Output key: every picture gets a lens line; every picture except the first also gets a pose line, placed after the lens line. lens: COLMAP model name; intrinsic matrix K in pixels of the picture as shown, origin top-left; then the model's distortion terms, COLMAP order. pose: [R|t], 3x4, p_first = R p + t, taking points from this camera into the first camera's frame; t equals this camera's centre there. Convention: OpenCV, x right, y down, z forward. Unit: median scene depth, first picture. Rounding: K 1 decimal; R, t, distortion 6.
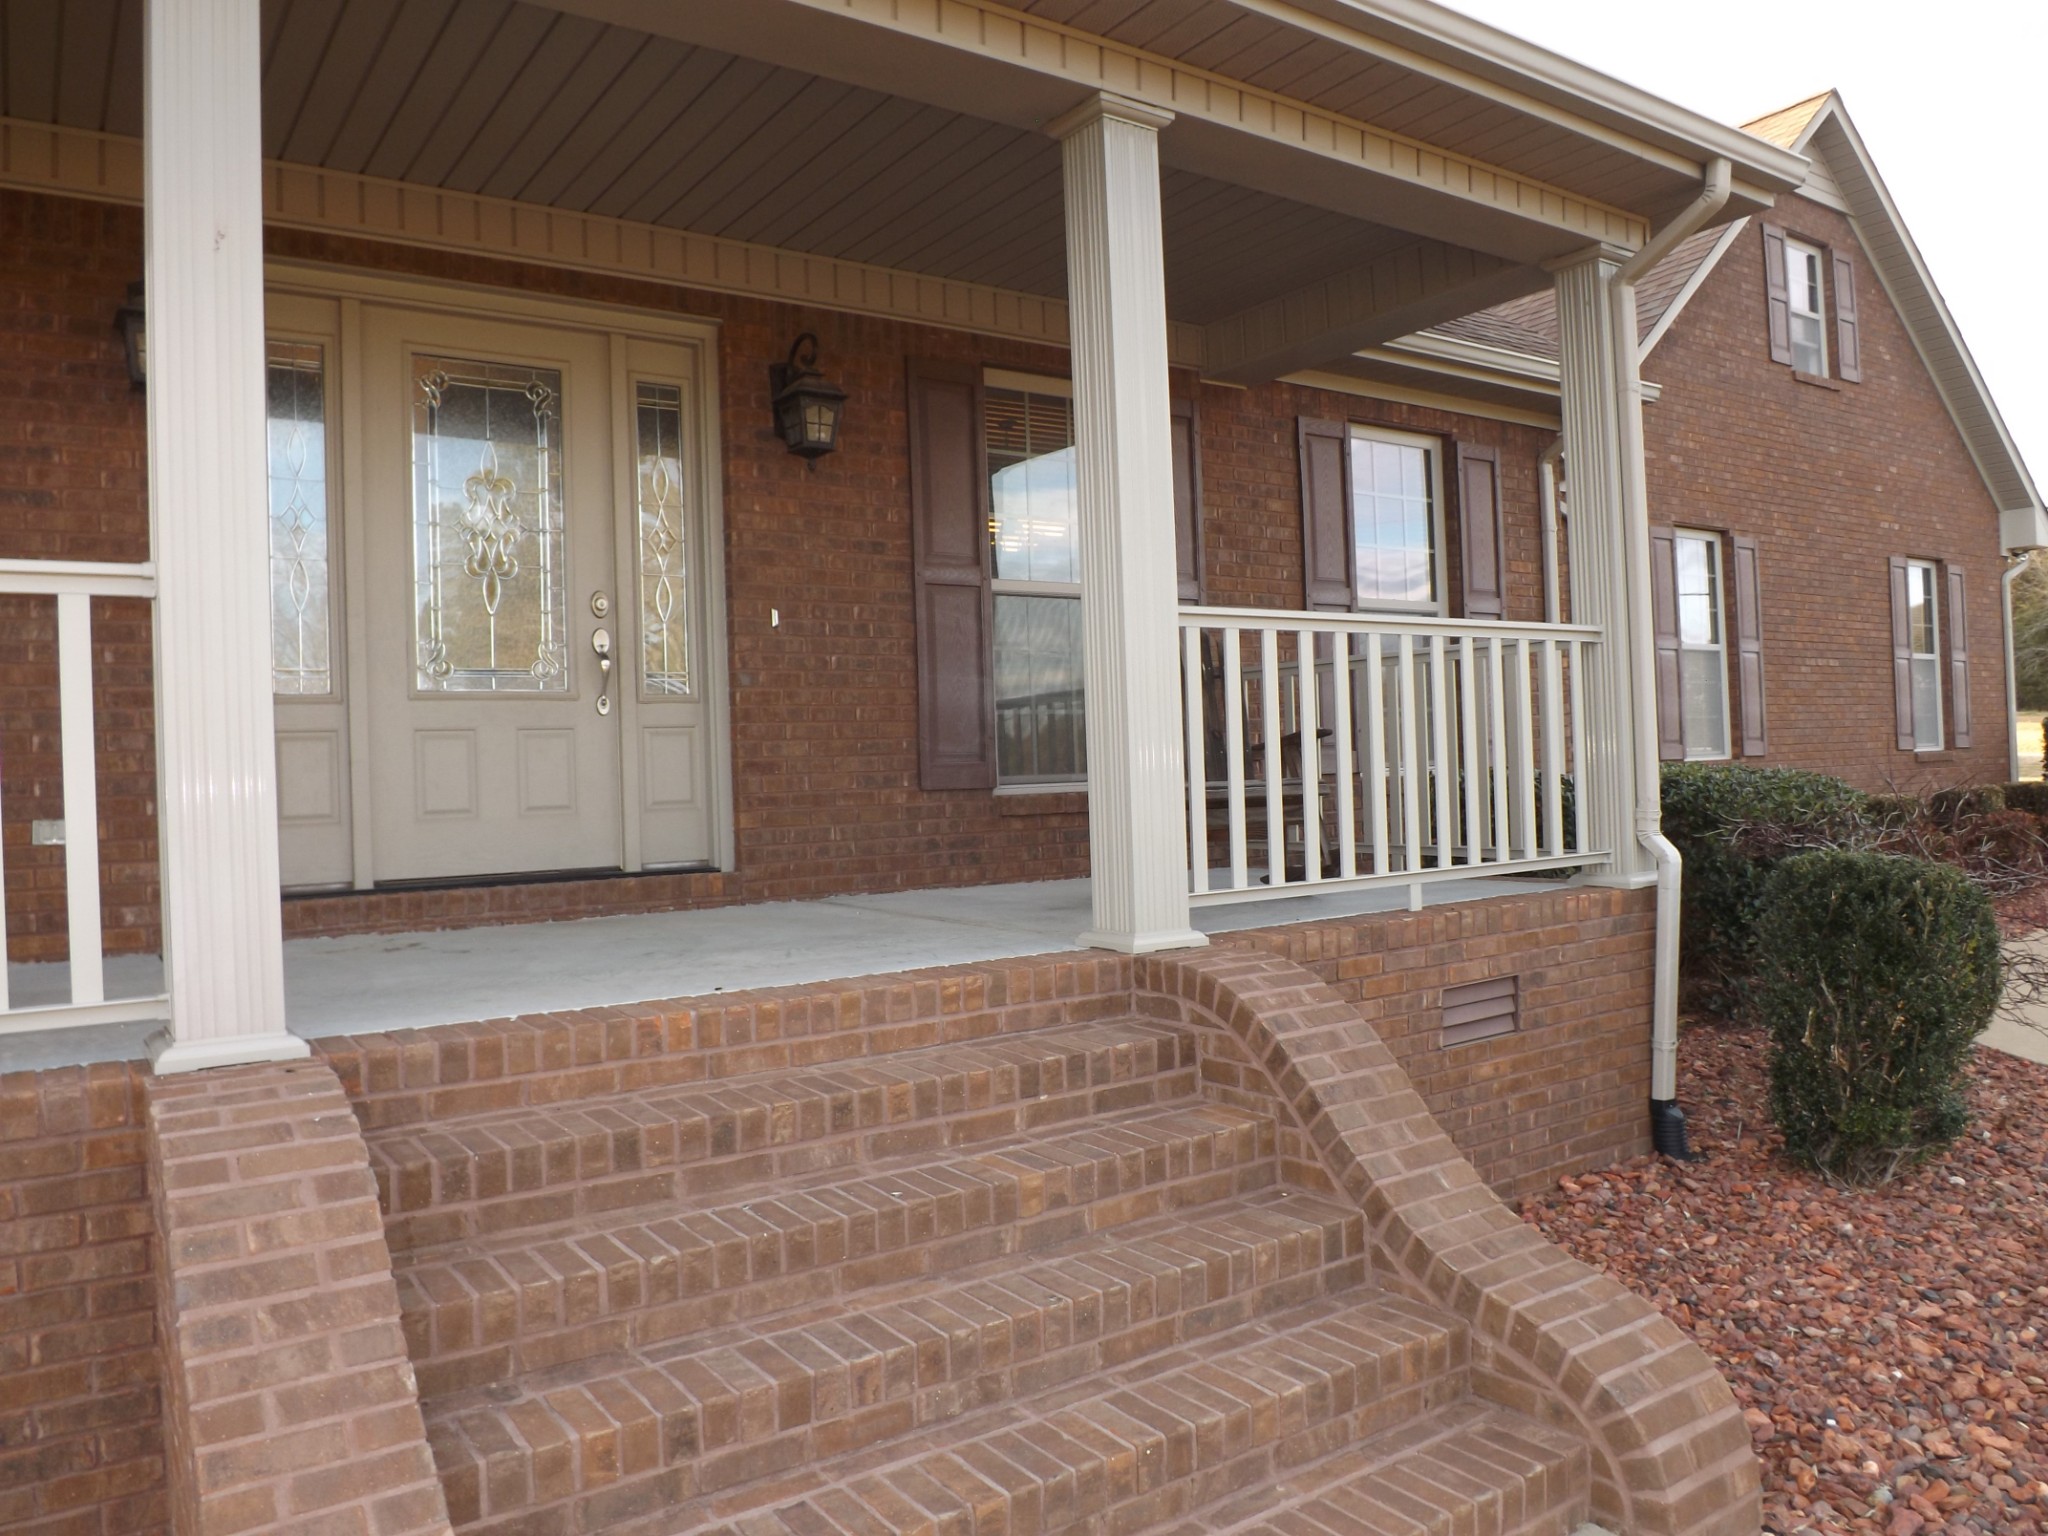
lens RADIAL K [[1449.7, 0, 1002.2], [0, 1449.7, 766.3], [0, 0, 1]] dist [-0.101594, 0.053933]
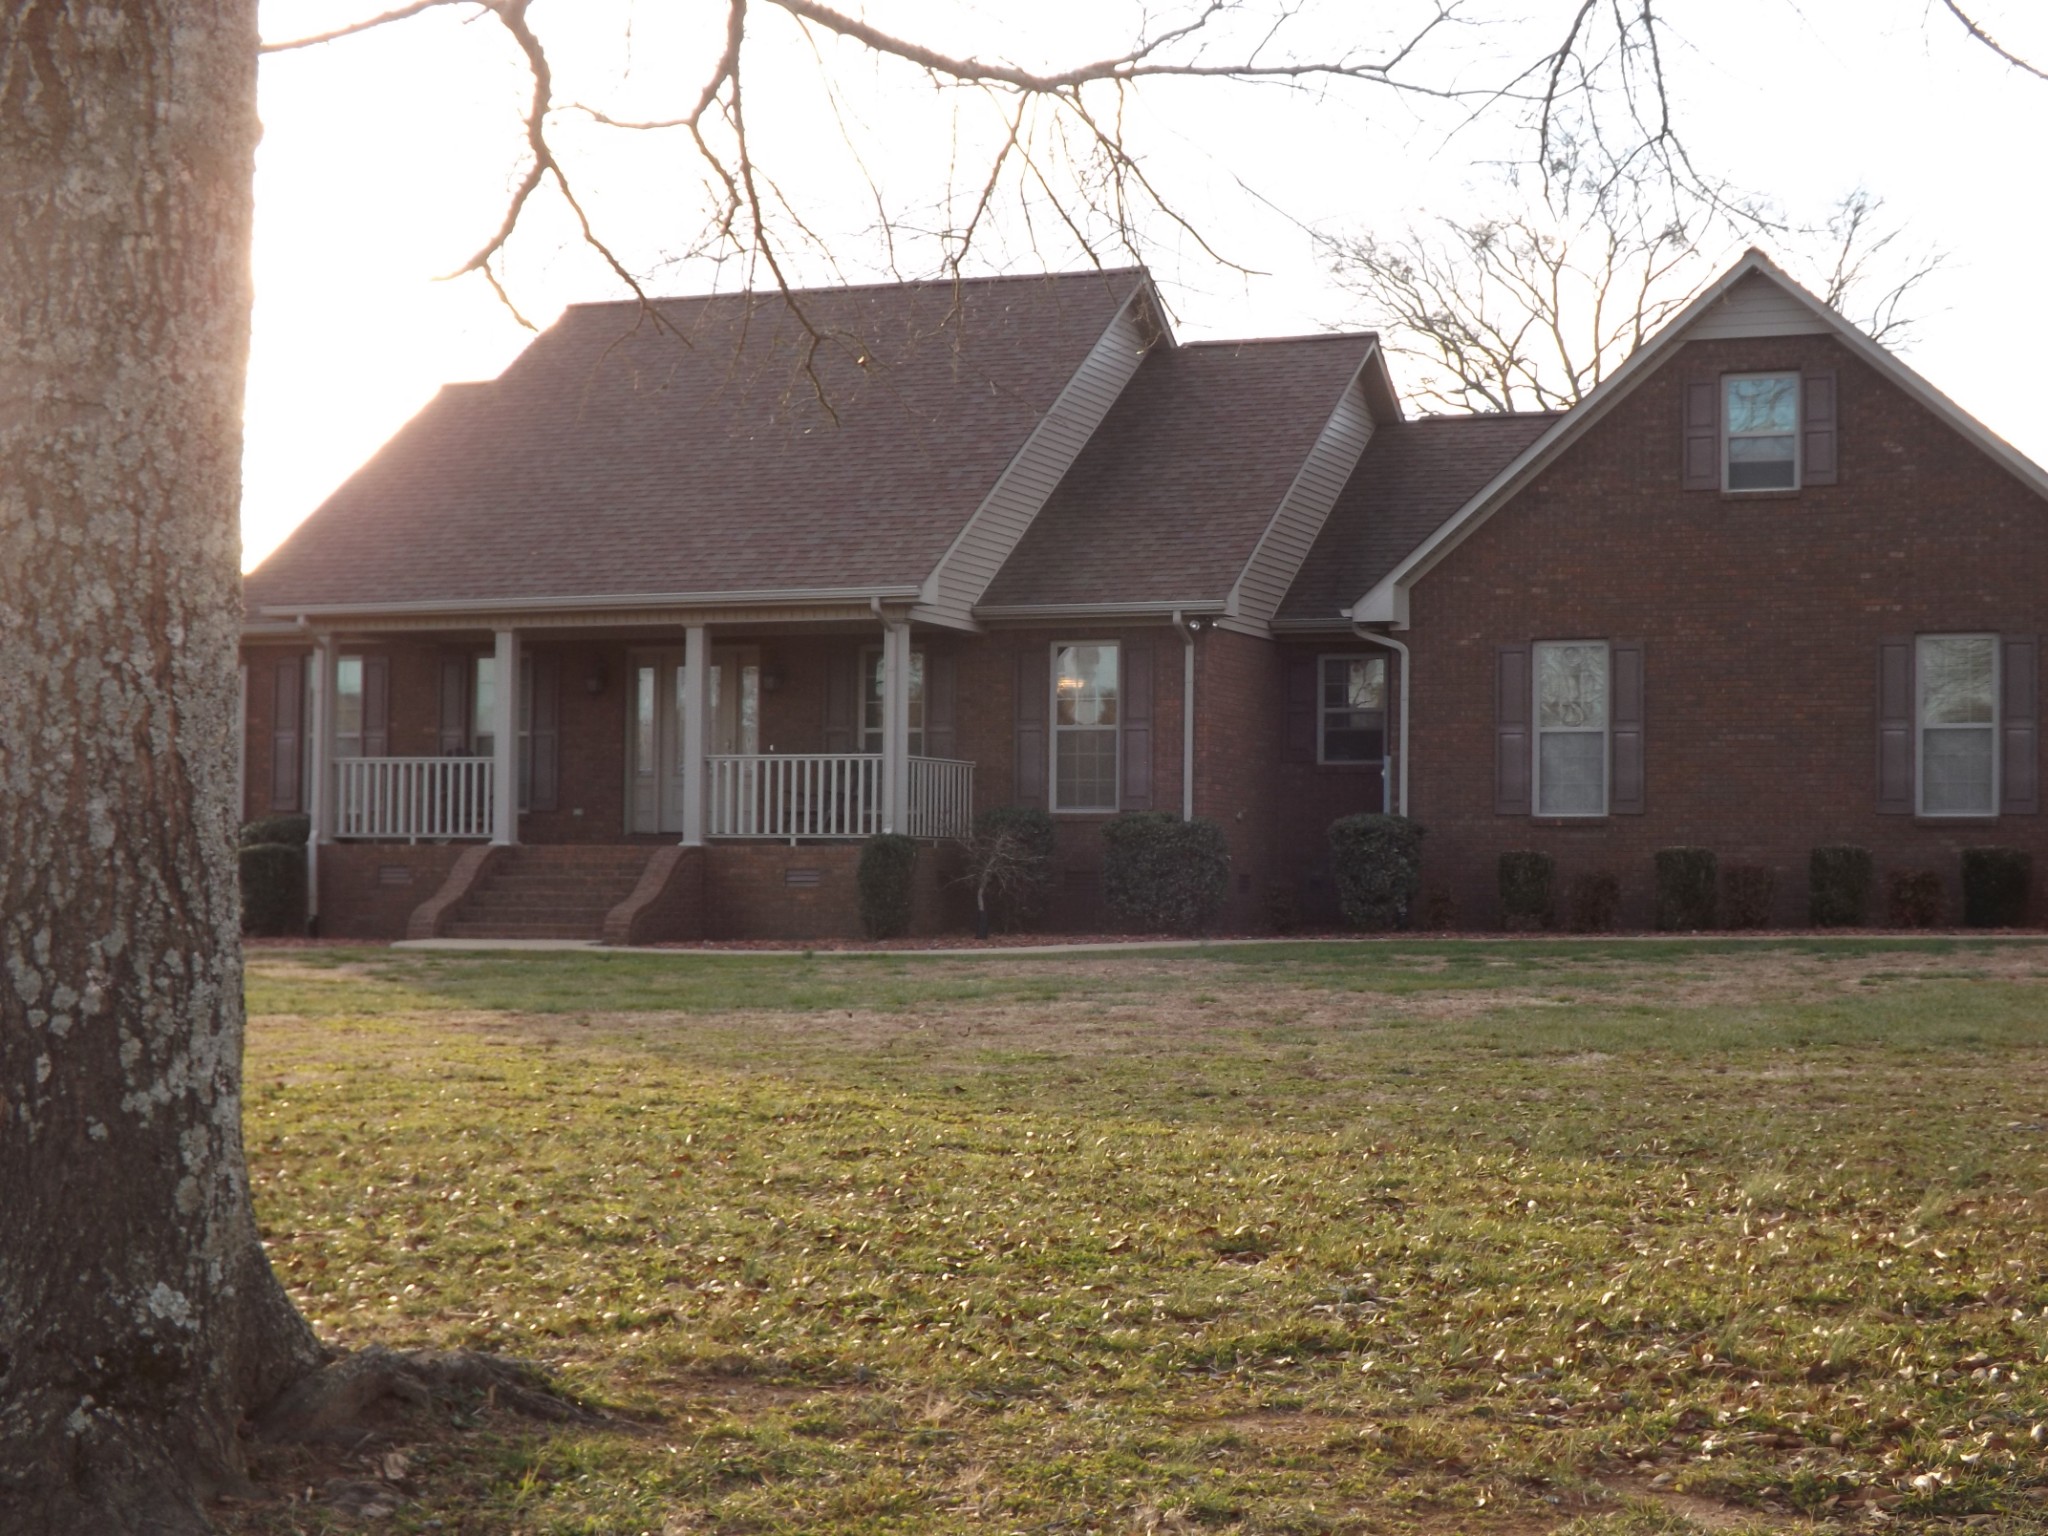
lens RADIAL K [[3432.2, 0, 1019.7], [0, 3432.2, 770.9], [0, 0, 1]] dist [-0.050185, 0.032979]
pose [[0.565305, 0.006805, -0.824854, 3.736637], [-0.027155, 0.999578, -0.010364, -0.000577], [0.824435, 0.028258, 0.565251, -1.600450]]
